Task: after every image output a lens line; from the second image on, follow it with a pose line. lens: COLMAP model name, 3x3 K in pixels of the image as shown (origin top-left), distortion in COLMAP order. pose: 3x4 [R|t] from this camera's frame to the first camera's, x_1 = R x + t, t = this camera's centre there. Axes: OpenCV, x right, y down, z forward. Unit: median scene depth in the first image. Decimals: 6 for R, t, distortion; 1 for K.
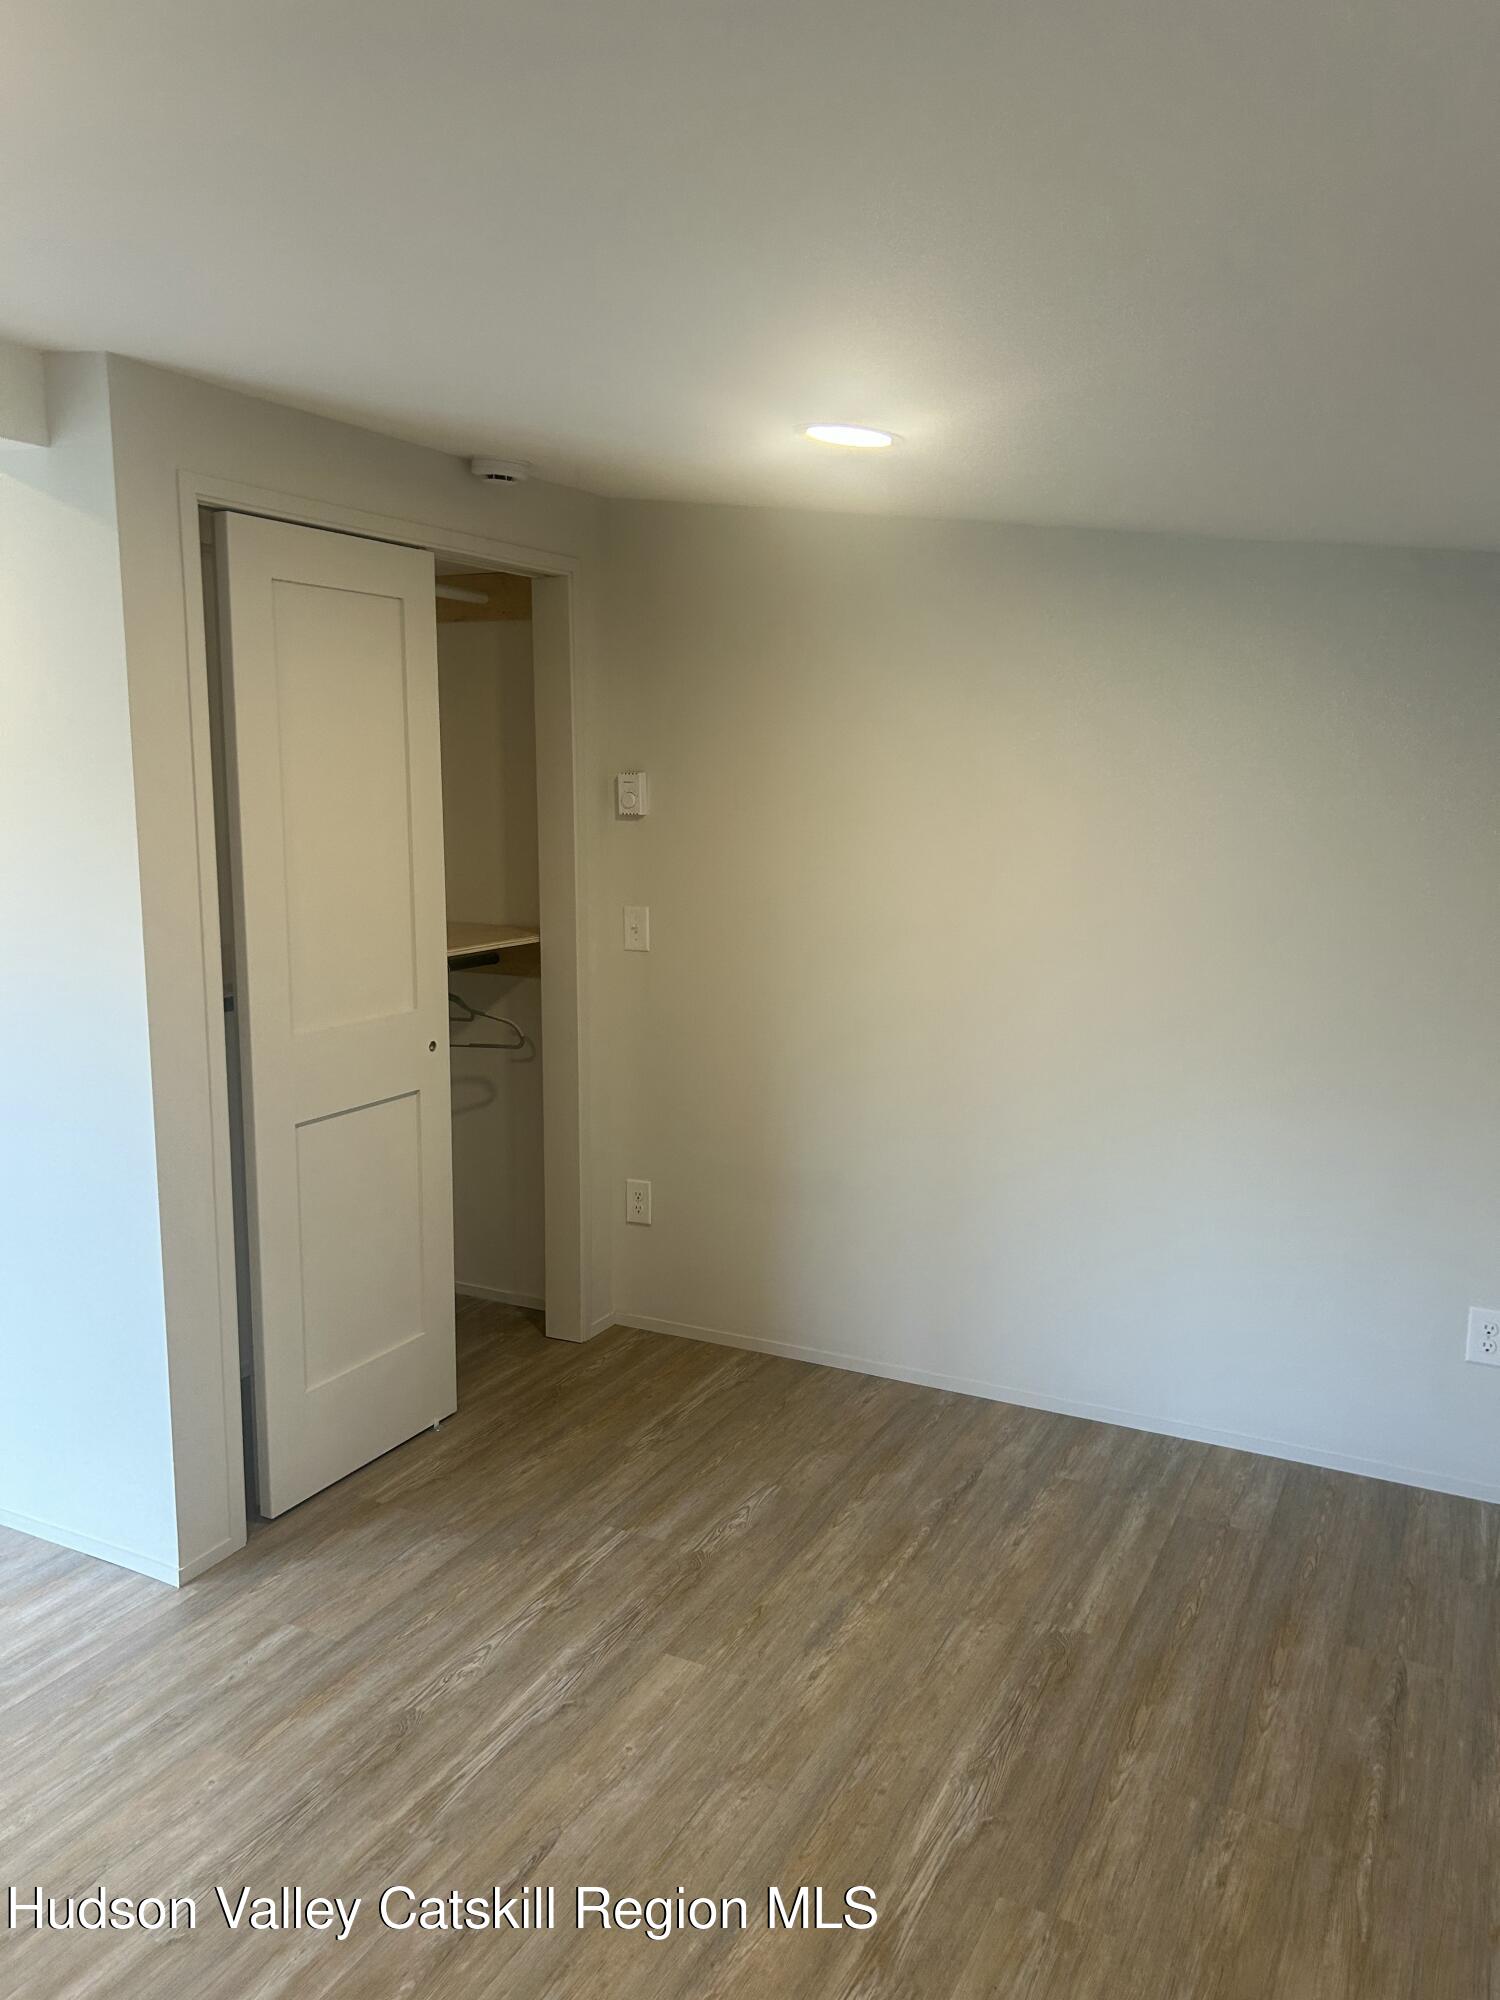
lens RADIAL K [[1504.0, 0, 776.4], [0, 1504.0, 1007.8], [0, 0, 1]] dist [0.050887, -0.059725]
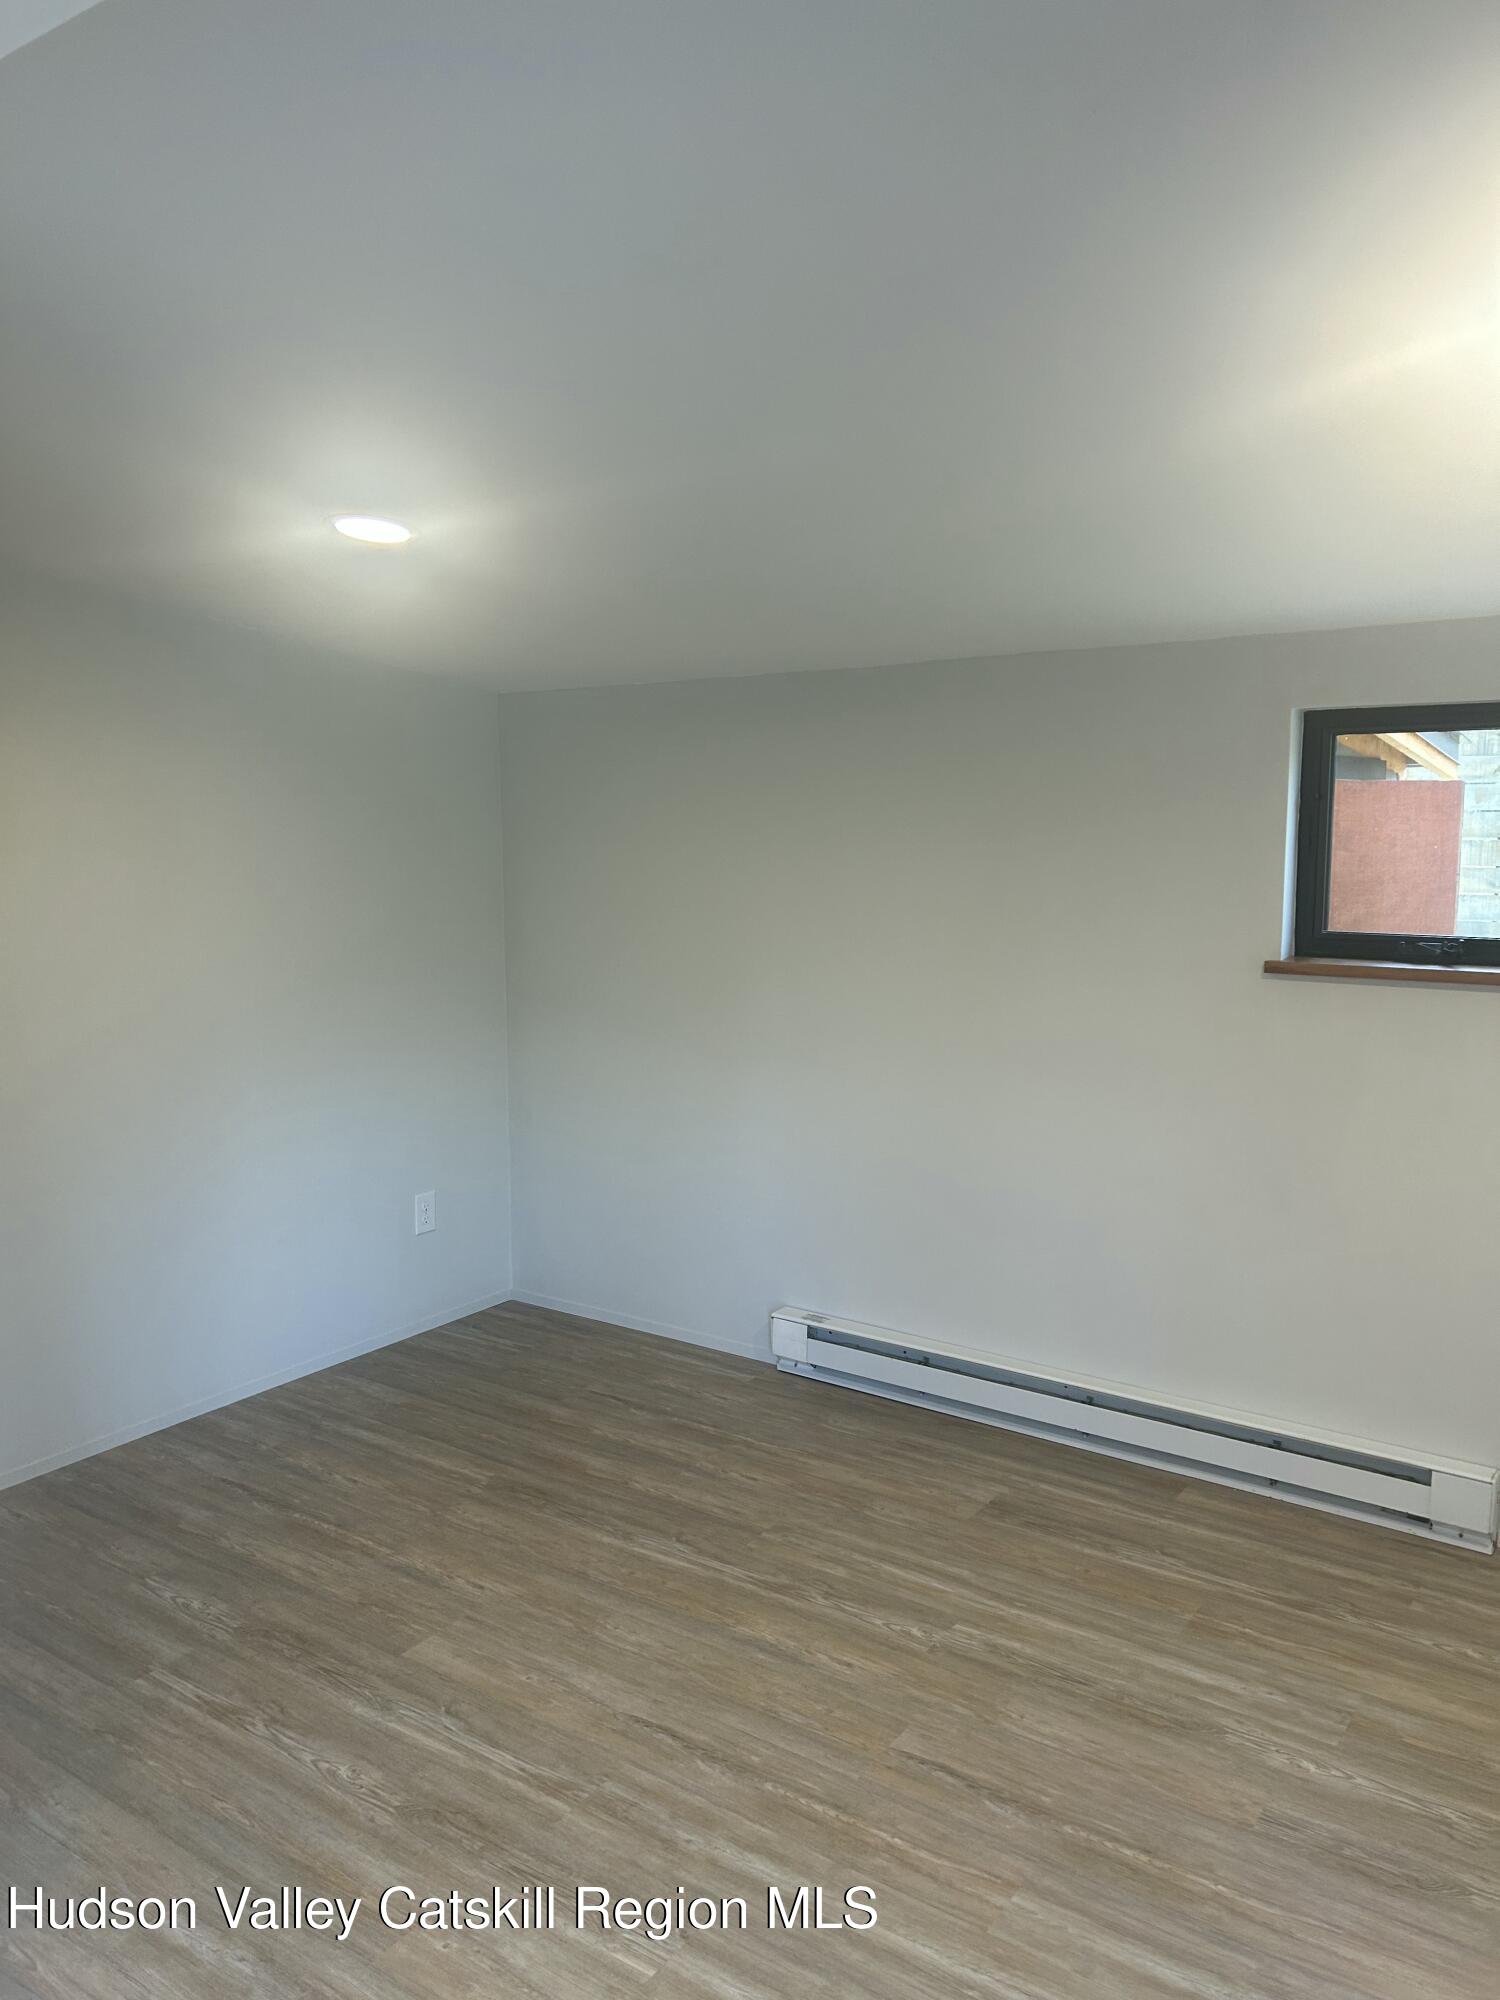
lens RADIAL K [[1504.0, 0, 752.2], [0, 1504.0, 1008.5], [0, 0, 1]] dist [0.050887, -0.059725]
pose [[0.142922, -0.130504, 0.981092, -0.994367], [0.160919, 0.981143, 0.107069, -0.086057], [-0.976565, 0.142574, 0.161227, 0.517651]]
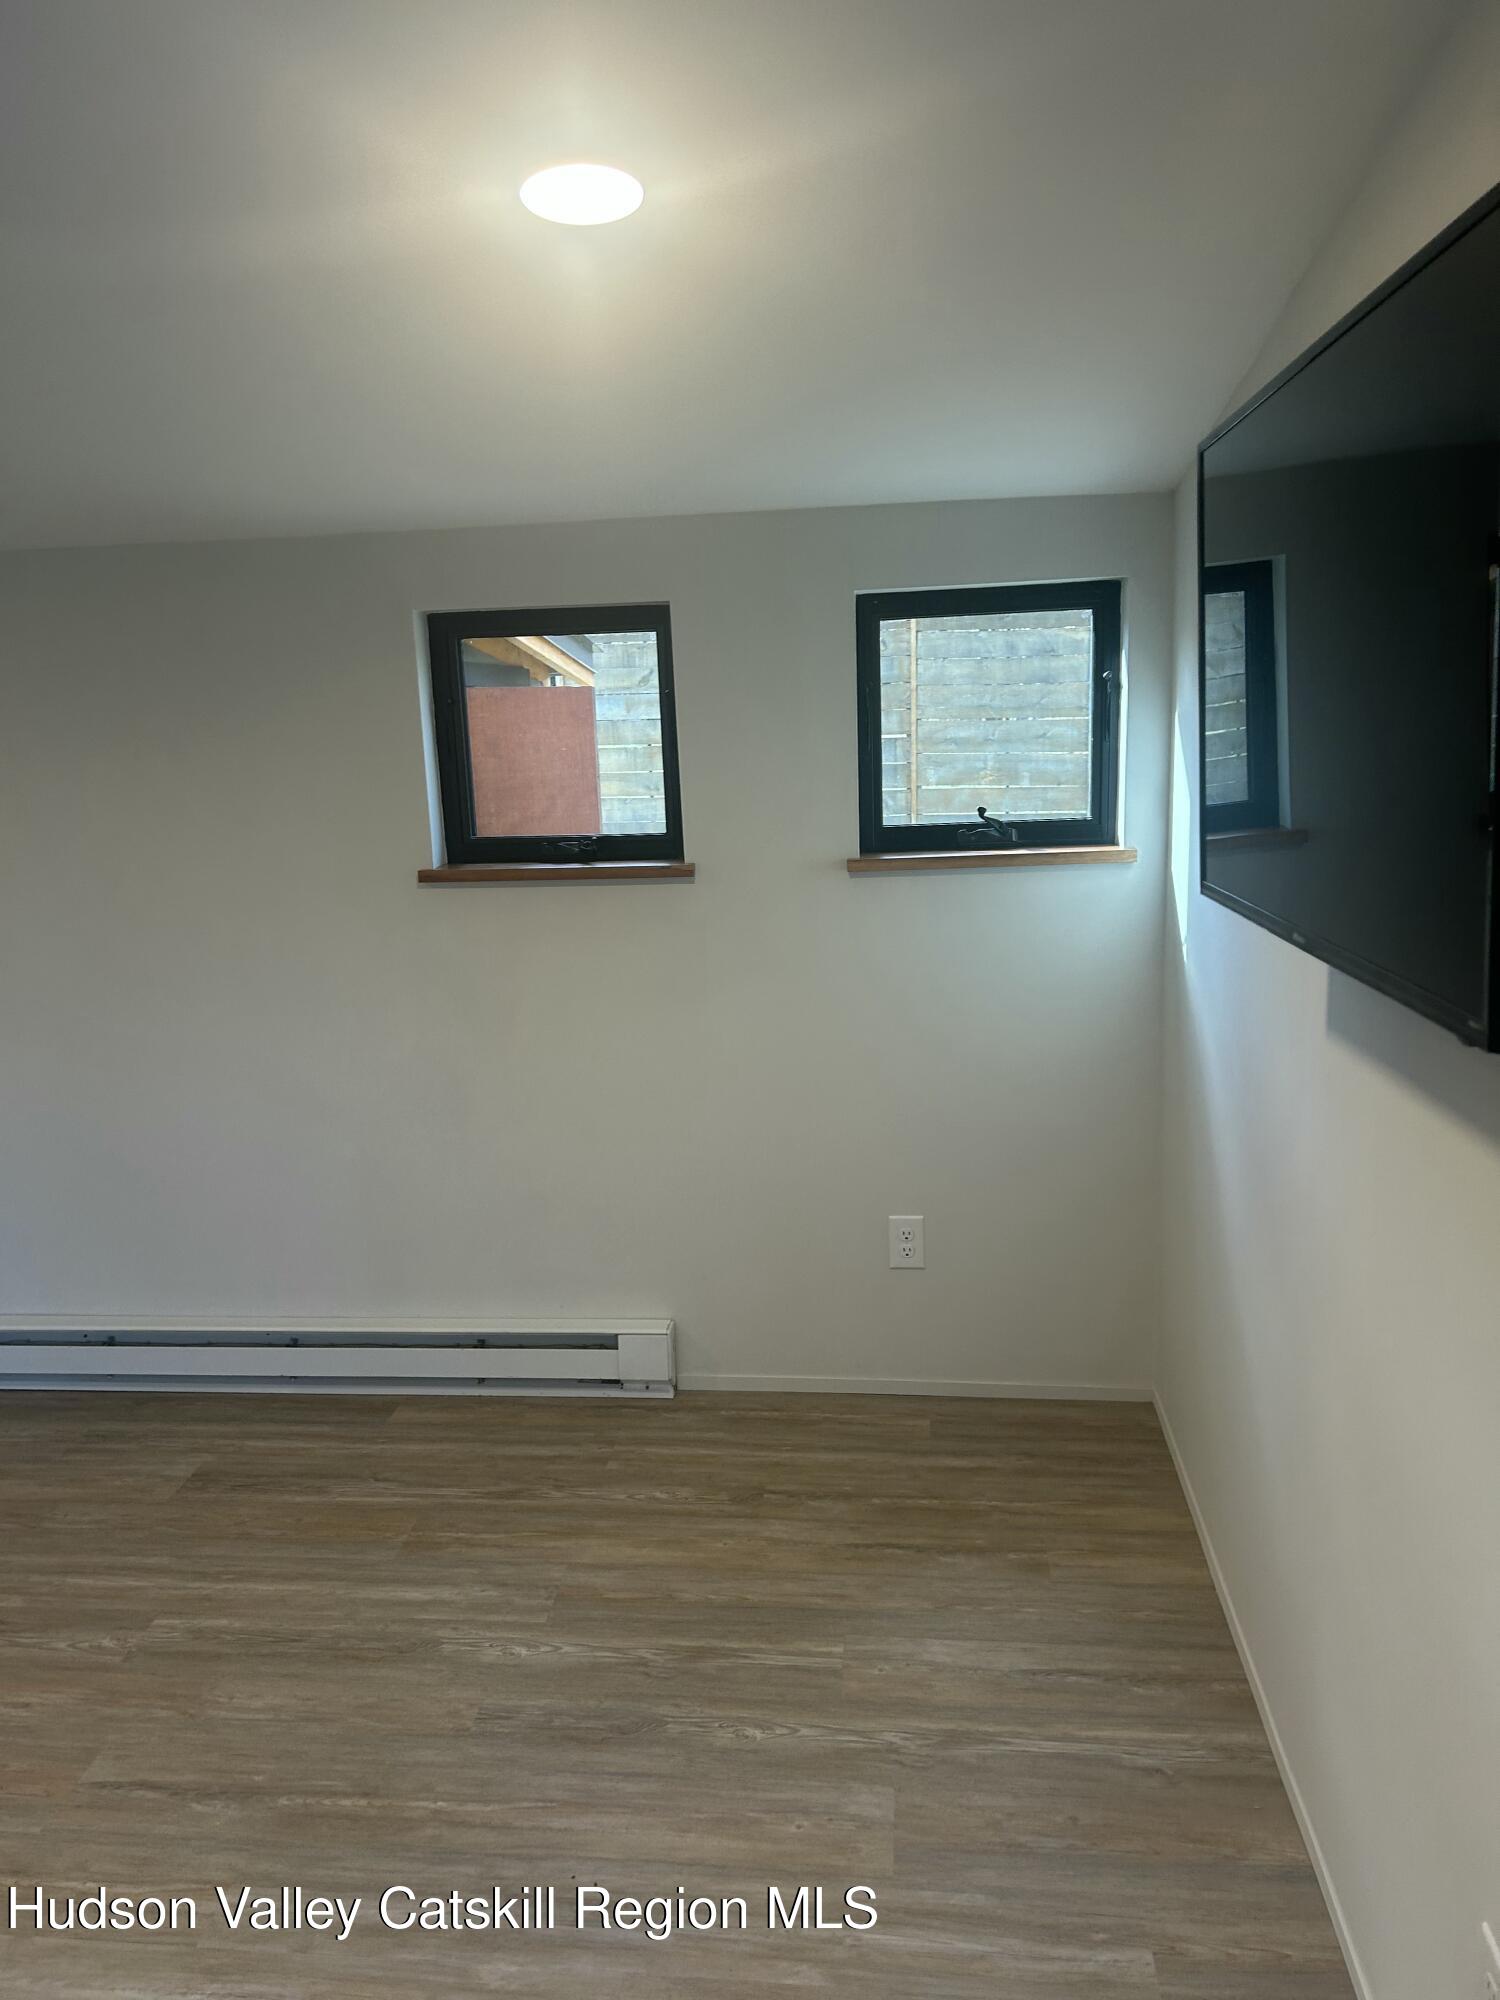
lens RADIAL K [[1504.0, 0, 759.4], [0, 1504.0, 1004.3], [0, 0, 1]] dist [0.050887, -0.059725]
pose [[-0.368439, -0.166073, 0.914698, -0.951671], [0.176727, 0.953461, 0.244296, -0.069777], [-0.912699, 0.251660, -0.321942, 0.467100]]
